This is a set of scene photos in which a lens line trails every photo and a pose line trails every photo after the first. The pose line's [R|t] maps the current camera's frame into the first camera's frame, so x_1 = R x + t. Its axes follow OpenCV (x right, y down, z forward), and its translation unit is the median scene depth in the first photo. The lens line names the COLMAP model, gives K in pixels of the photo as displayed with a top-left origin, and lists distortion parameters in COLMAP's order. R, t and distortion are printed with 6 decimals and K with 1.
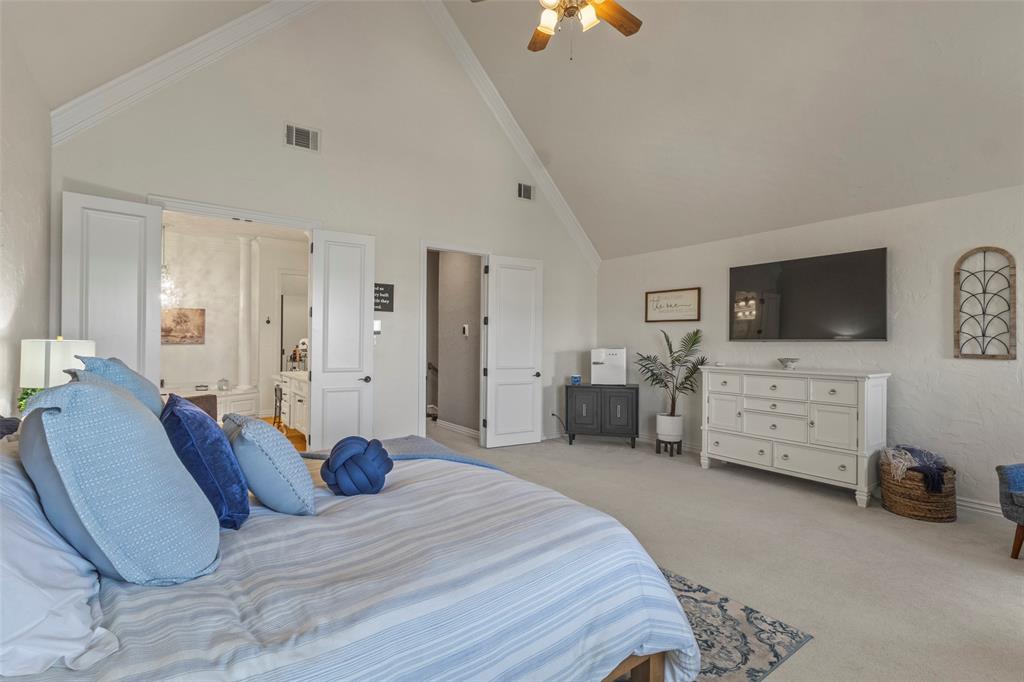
lens RADIAL K [[471.7, 0, 511.3], [0, 471.7, 340.4], [0, 0, 1]] dist [-0.002412, 0.000679]
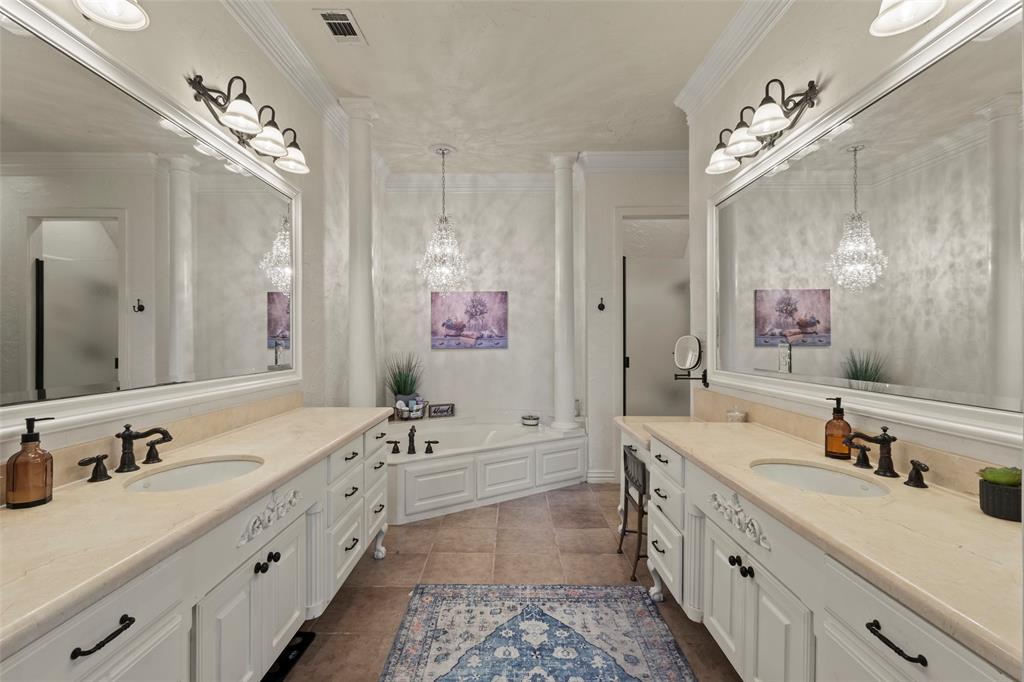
lens RADIAL K [[471.7, 0, 513.1], [0, 471.7, 340.1], [0, 0, 1]] dist [-0.002412, 0.000679]
pose [[0.809076, -0.010255, -0.587614, -0.283008], [0.011080, 0.999936, -0.002194, -0.001200], [0.587599, -0.004735, 0.809138, 0.507347]]
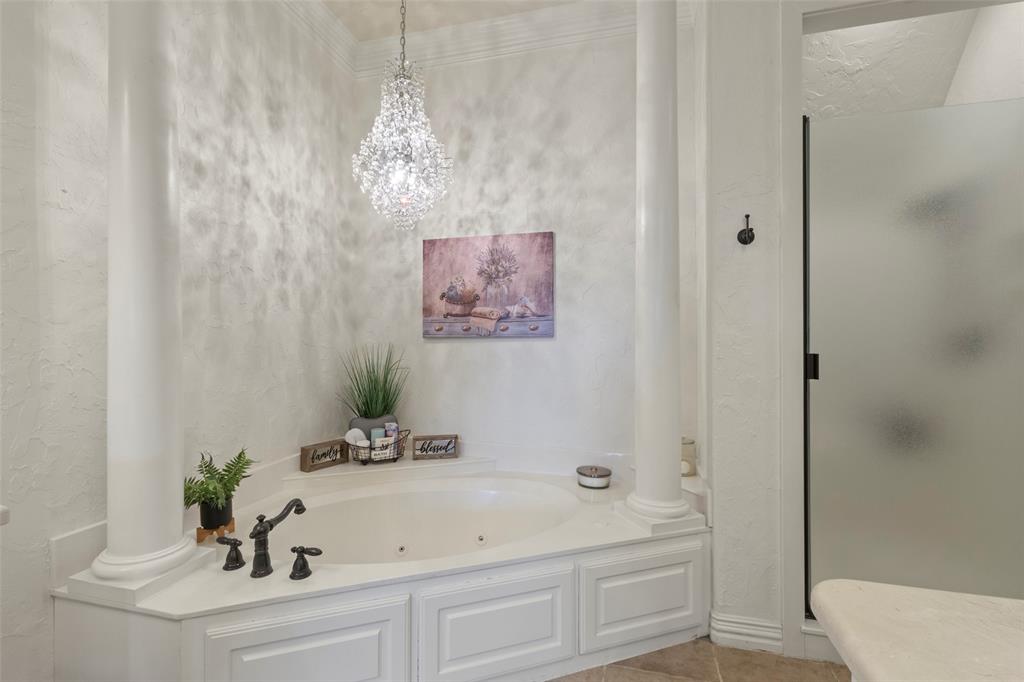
lens RADIAL K [[471.7, 0, 512.0], [0, 471.7, 340.5], [0, 0, 1]] dist [-0.002412, 0.000679]
pose [[0.633138, -0.012297, -0.773941, -0.415103], [0.008552, 0.999924, -0.008892, 0.013289], [0.773992, -0.000989, 0.633195, 0.773416]]
